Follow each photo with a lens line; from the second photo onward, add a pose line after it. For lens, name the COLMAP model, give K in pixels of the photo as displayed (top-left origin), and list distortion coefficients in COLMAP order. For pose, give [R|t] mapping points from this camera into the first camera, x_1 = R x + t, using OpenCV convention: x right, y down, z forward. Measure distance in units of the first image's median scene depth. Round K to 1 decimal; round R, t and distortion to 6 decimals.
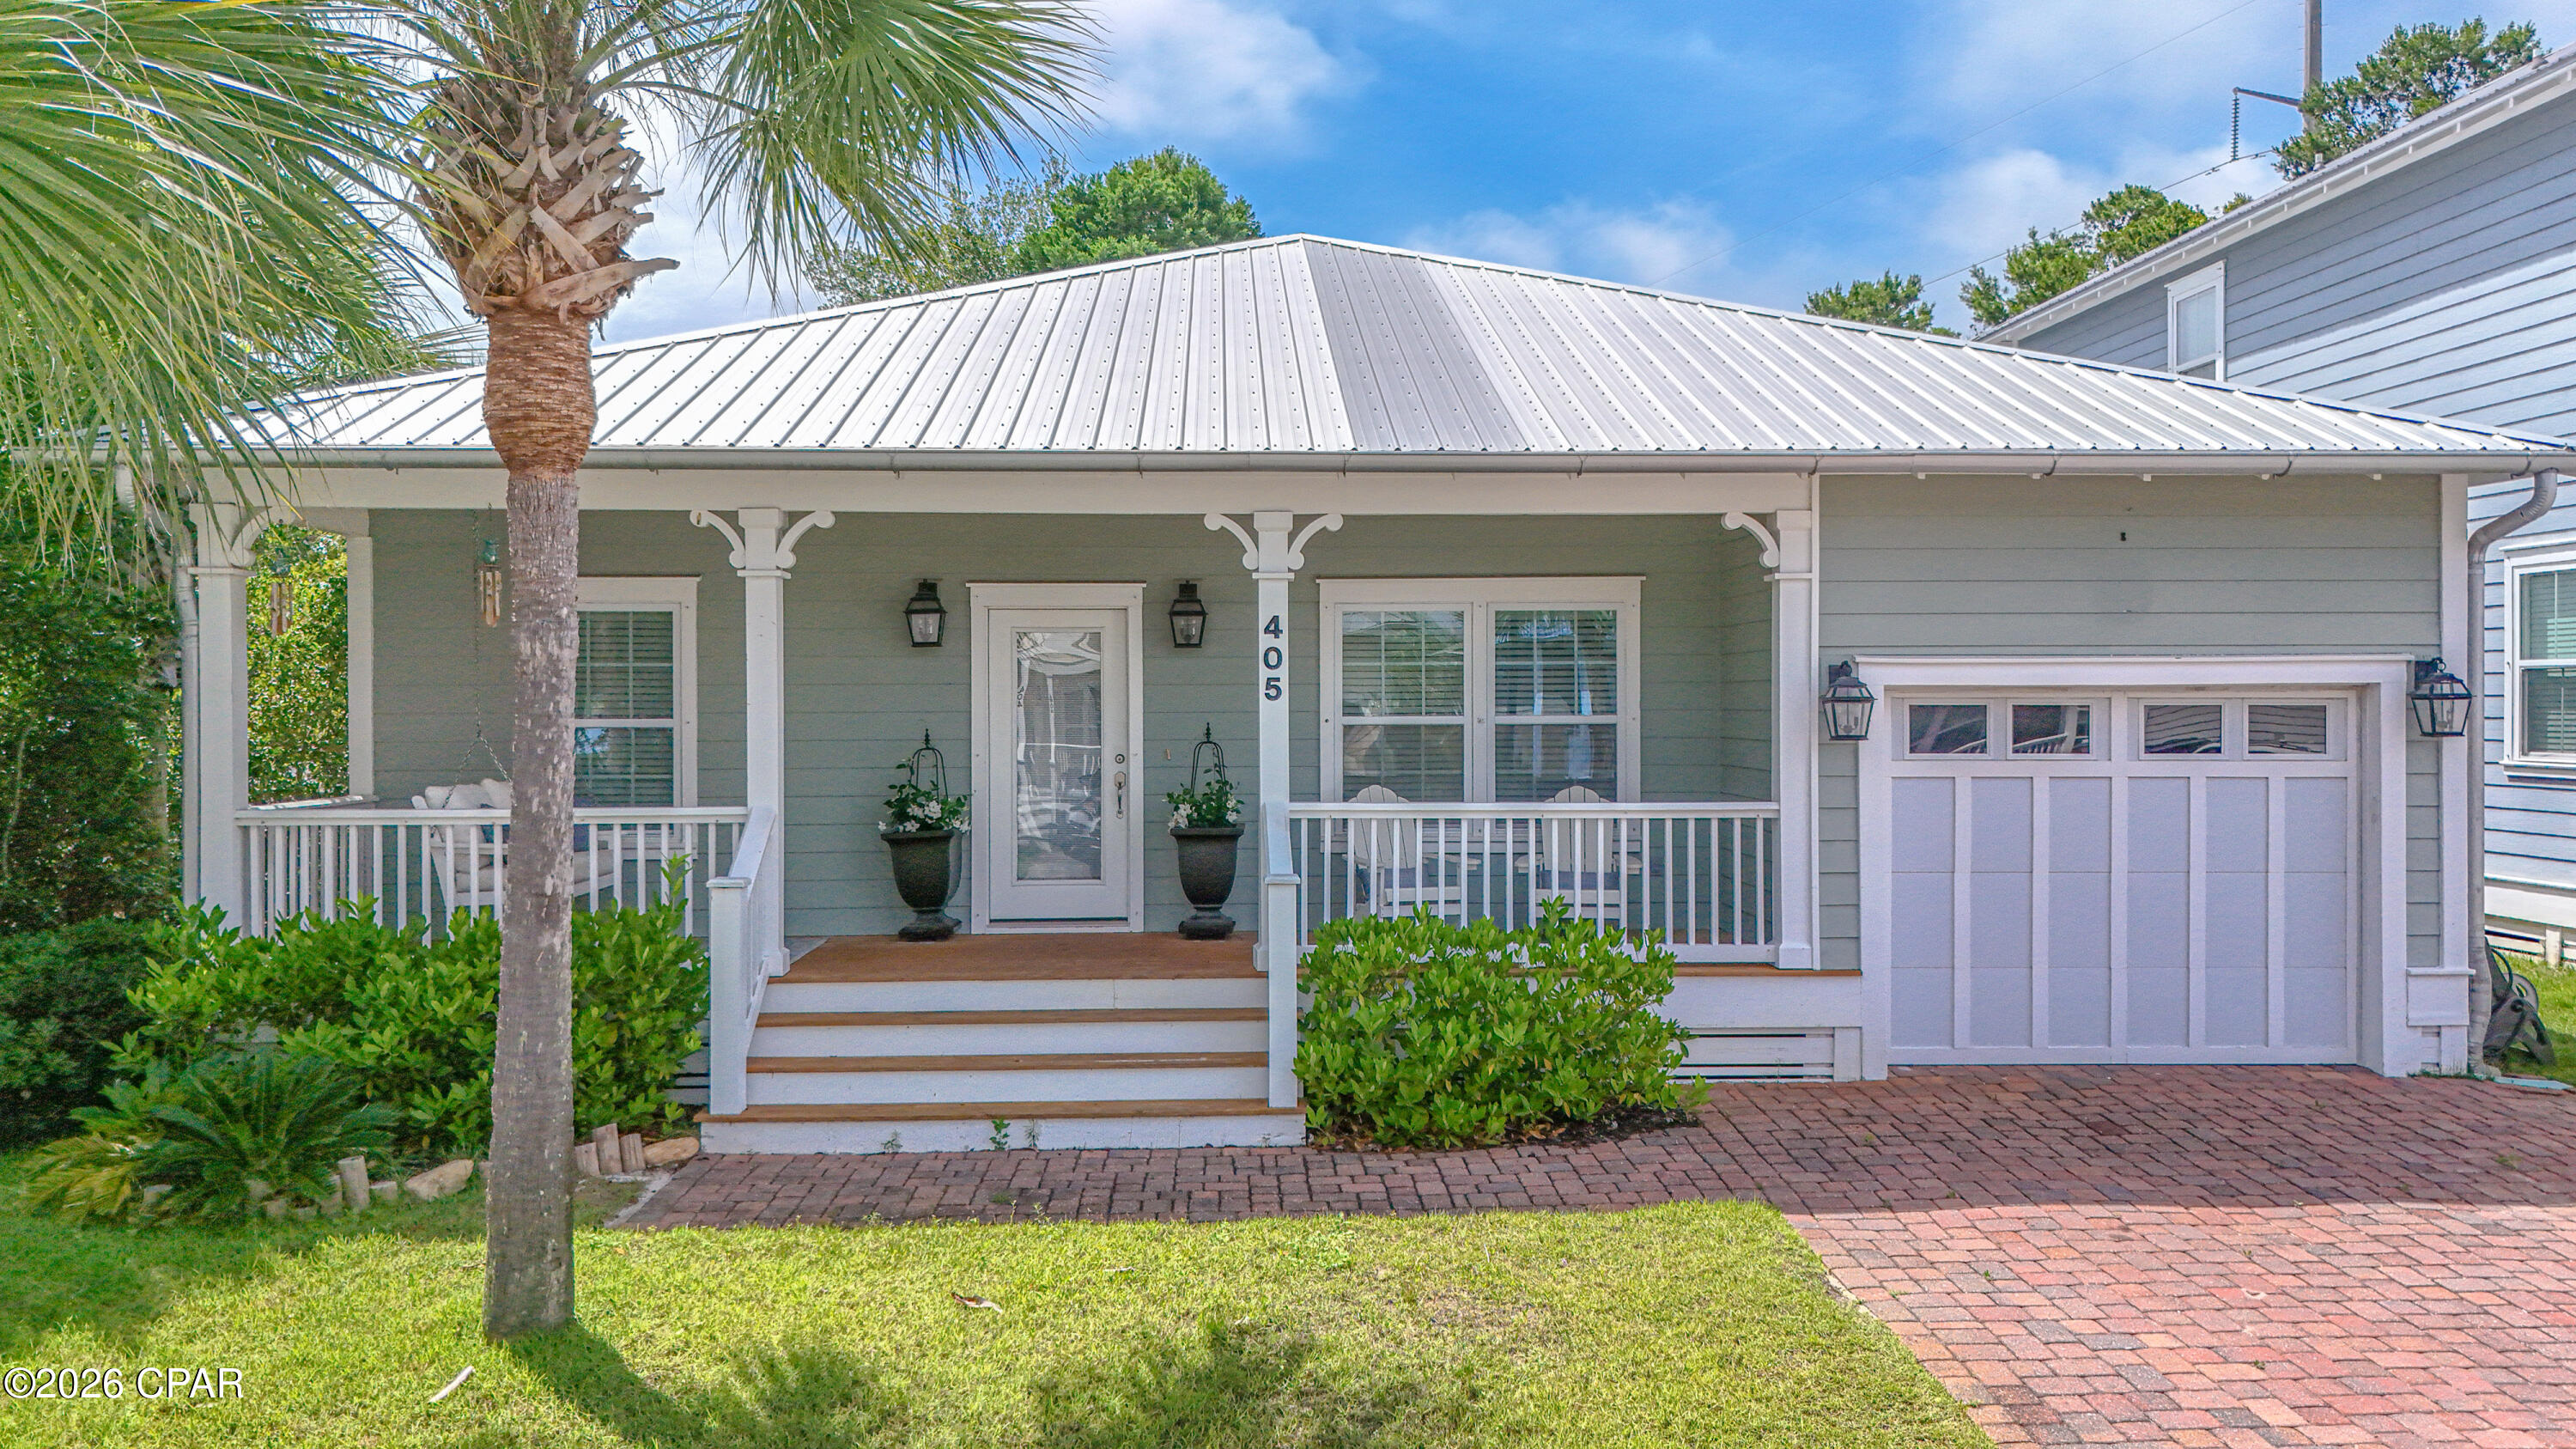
lens RADIAL K [[1901.2, 0, 1288.0], [0, 1901.2, 724.5], [0, 0, 1]] dist [0.041235, -0.005451]
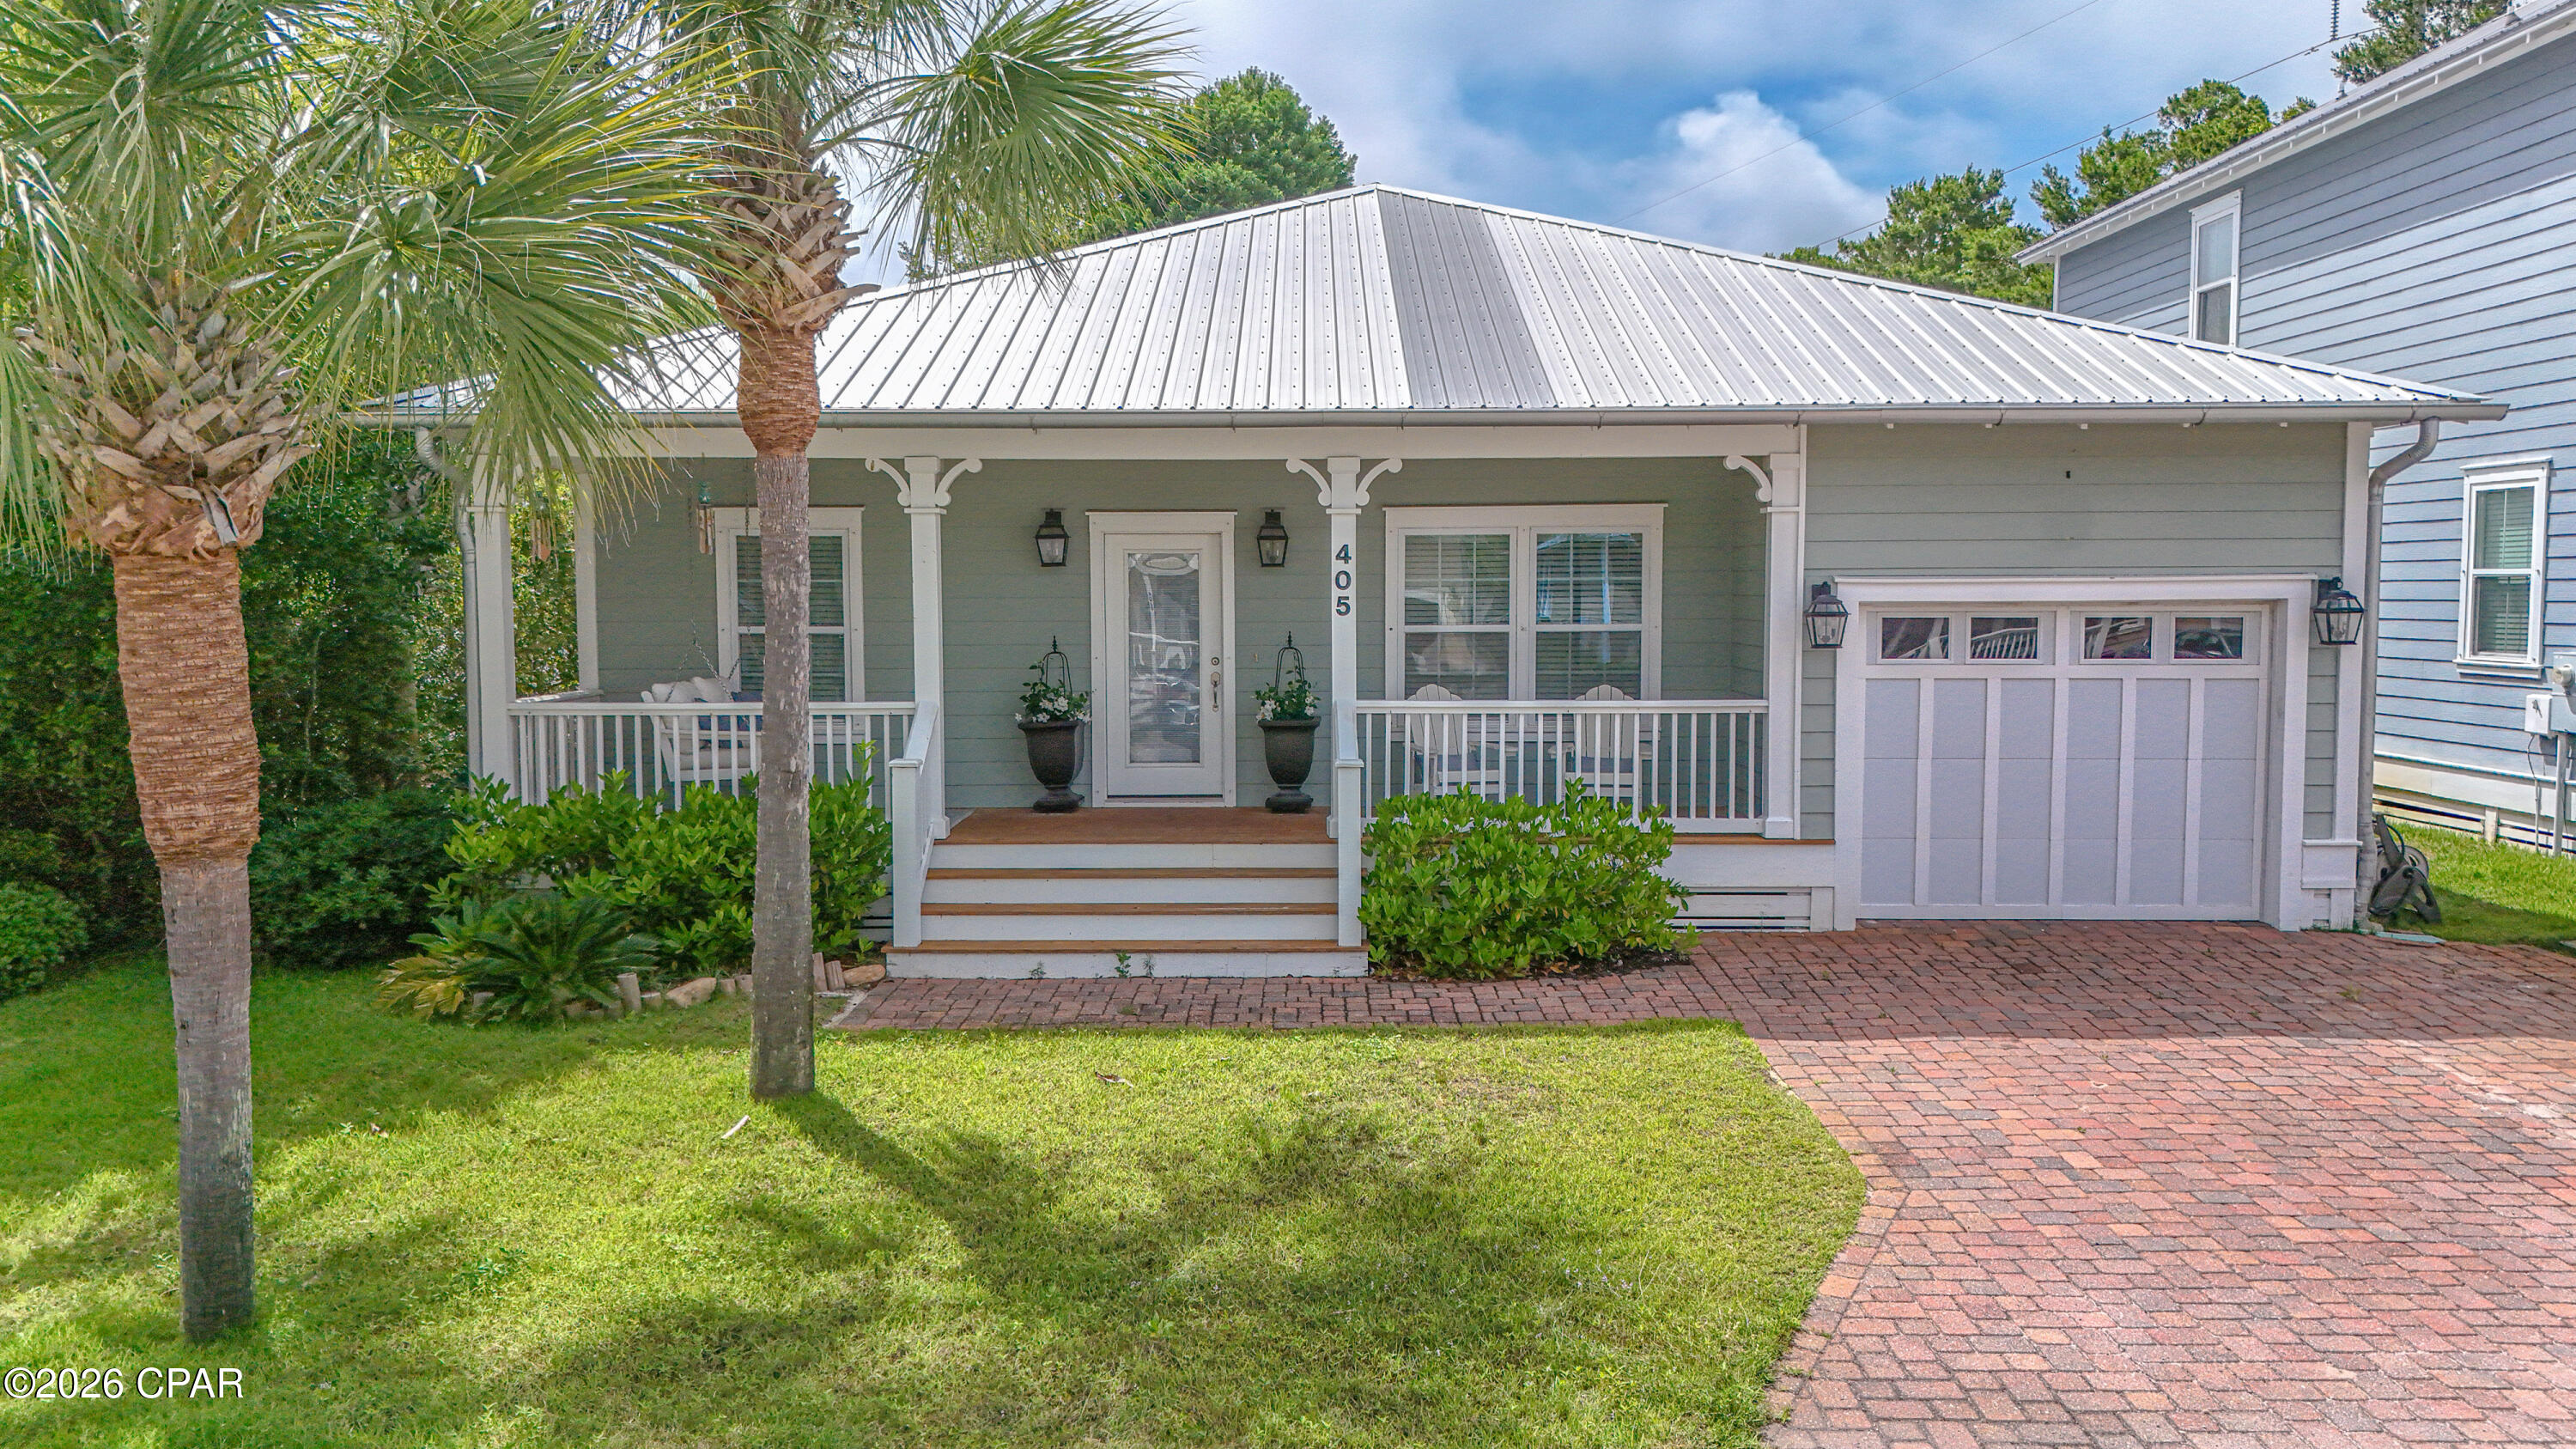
lens RADIAL K [[1887.8, 0, 1288.0], [0, 1887.8, 724.5], [0, 0, 1]] dist [0.068267, -0.055964]
pose [[0.998950, 0.002883, -0.045733, 0.012699], [-0.000112, 0.998170, 0.060465, -0.016725], [0.045824, -0.060396, 0.997122, -0.212267]]
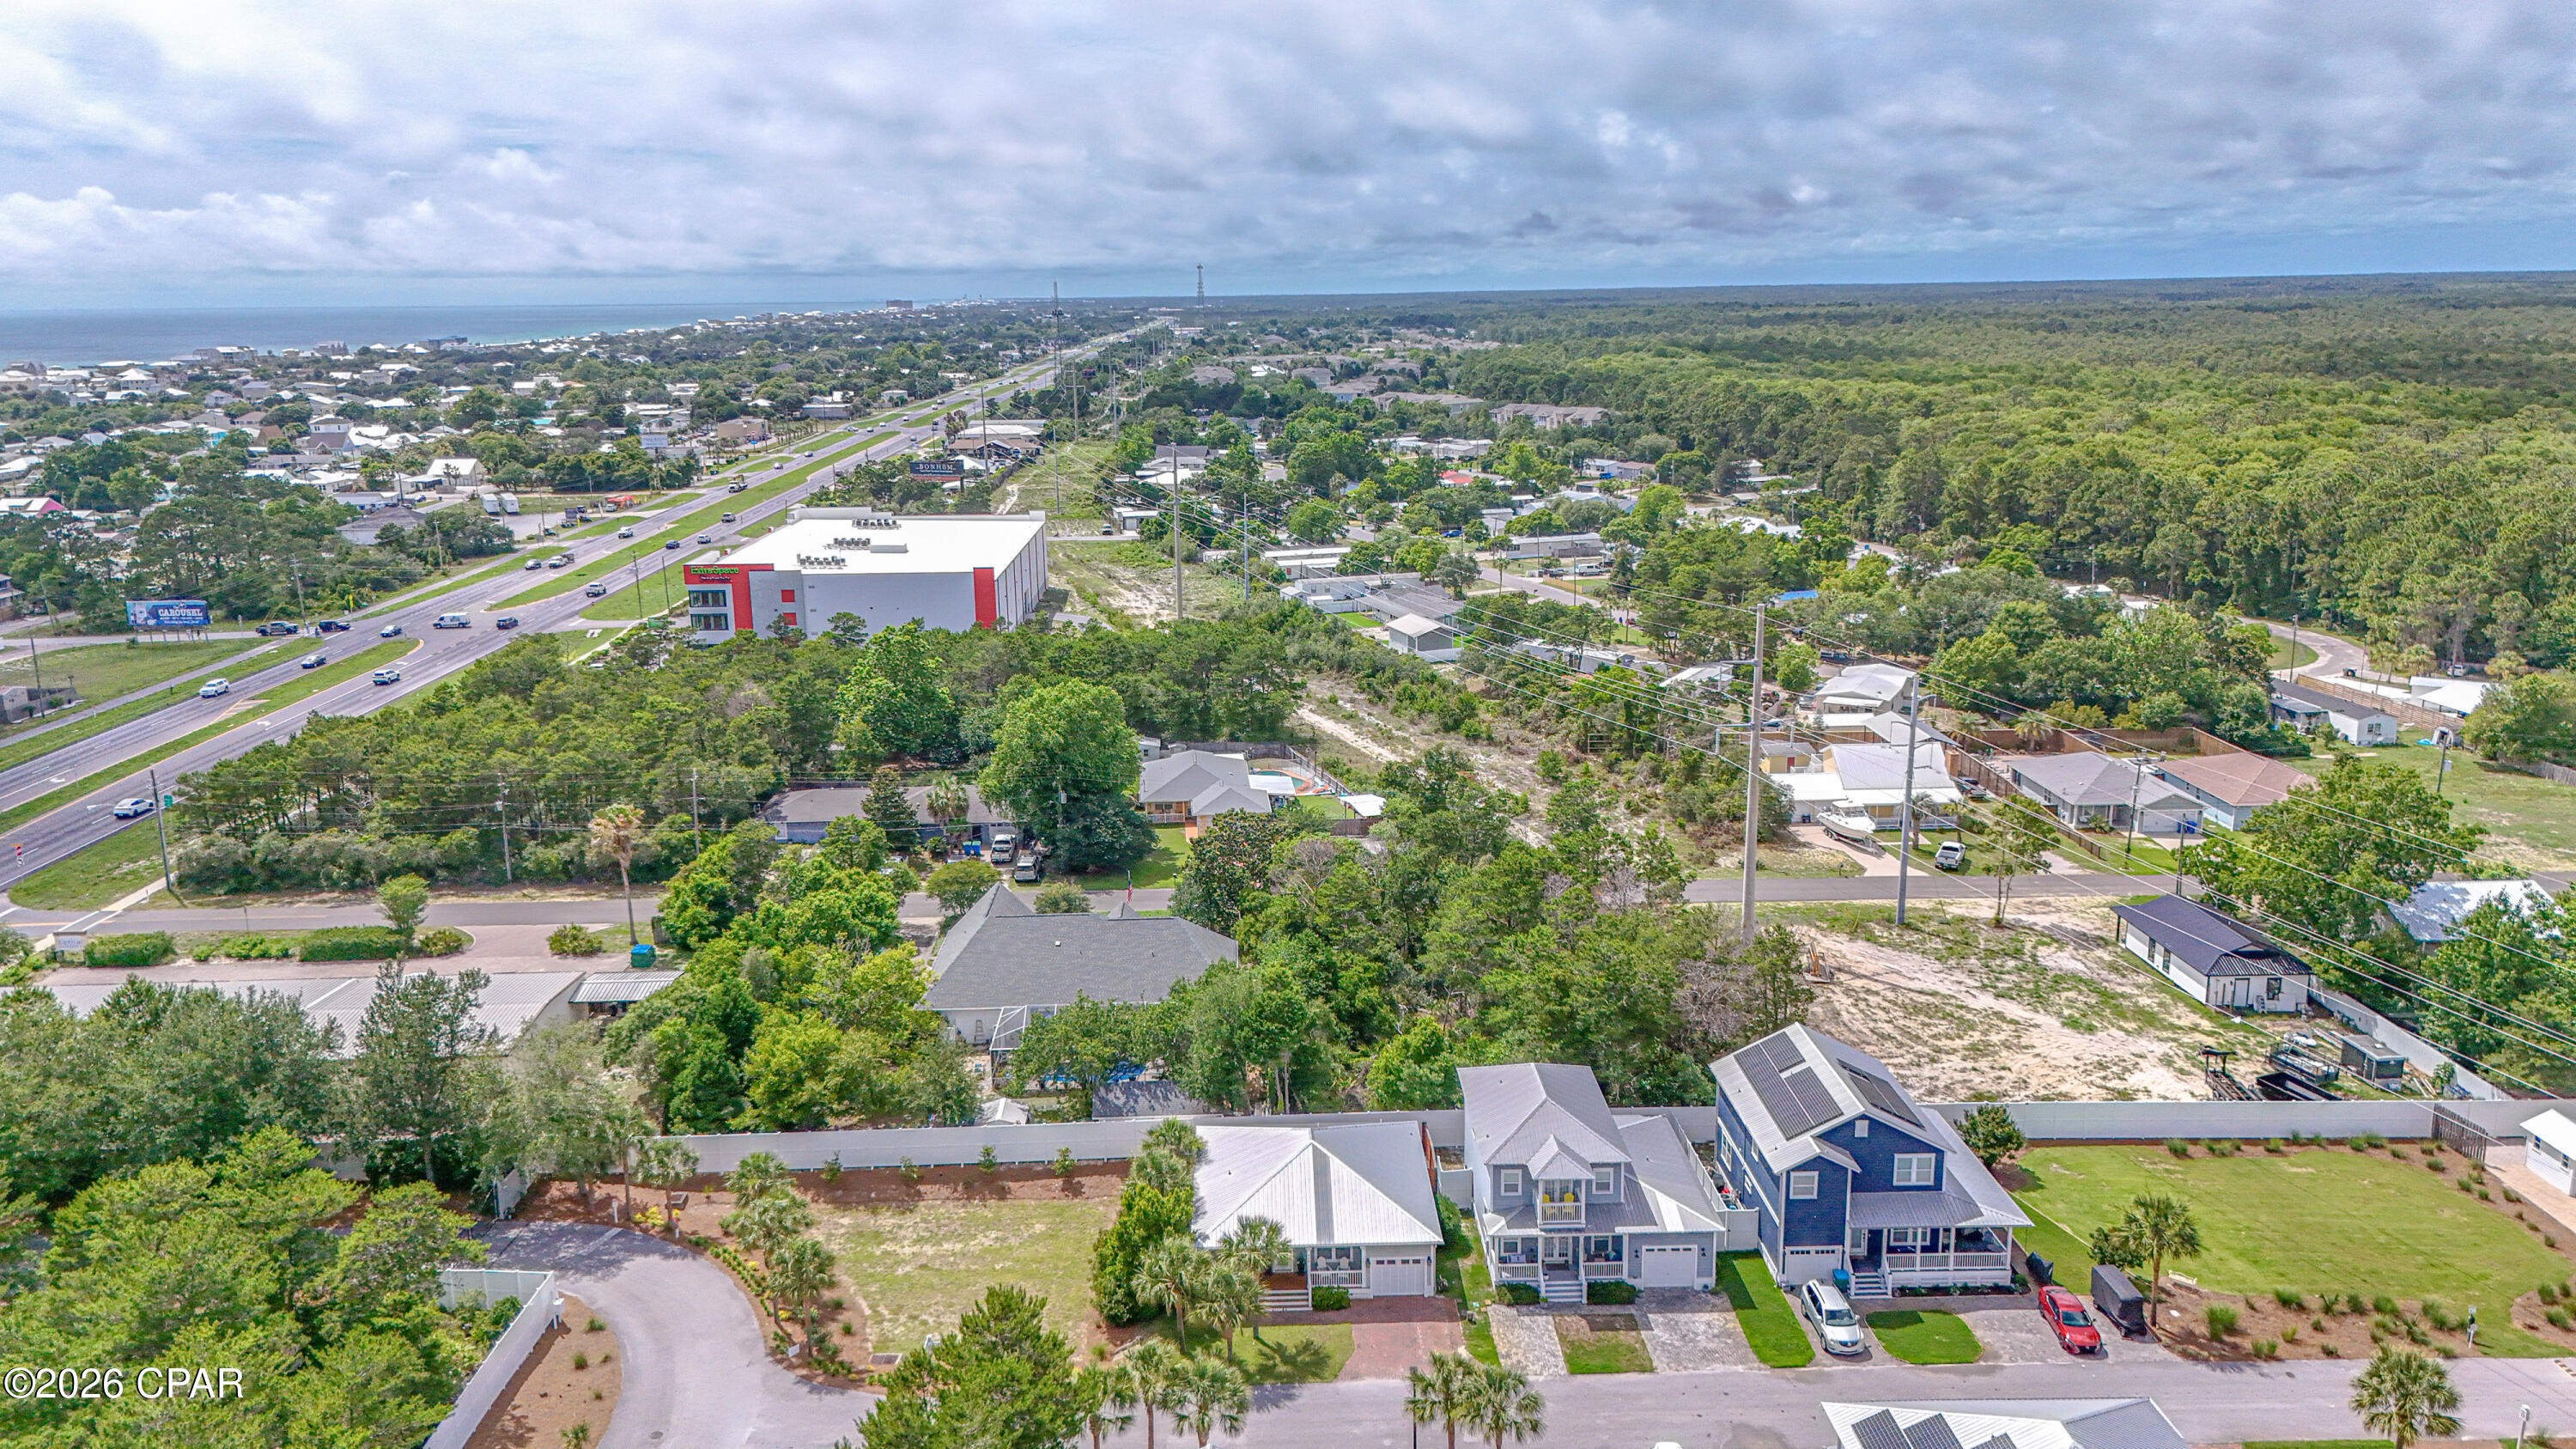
lens RADIAL K [[1887.8, 0, 1288.0], [0, 1887.8, 724.5], [0, 0, 1]] dist [0.068267, -0.055964]
pose [[0.999827, -0.009572, -0.015941, 0.068857], [0.012730, 0.977282, 0.211560, -4.986182], [0.013553, -0.211727, 0.977235, -8.275108]]
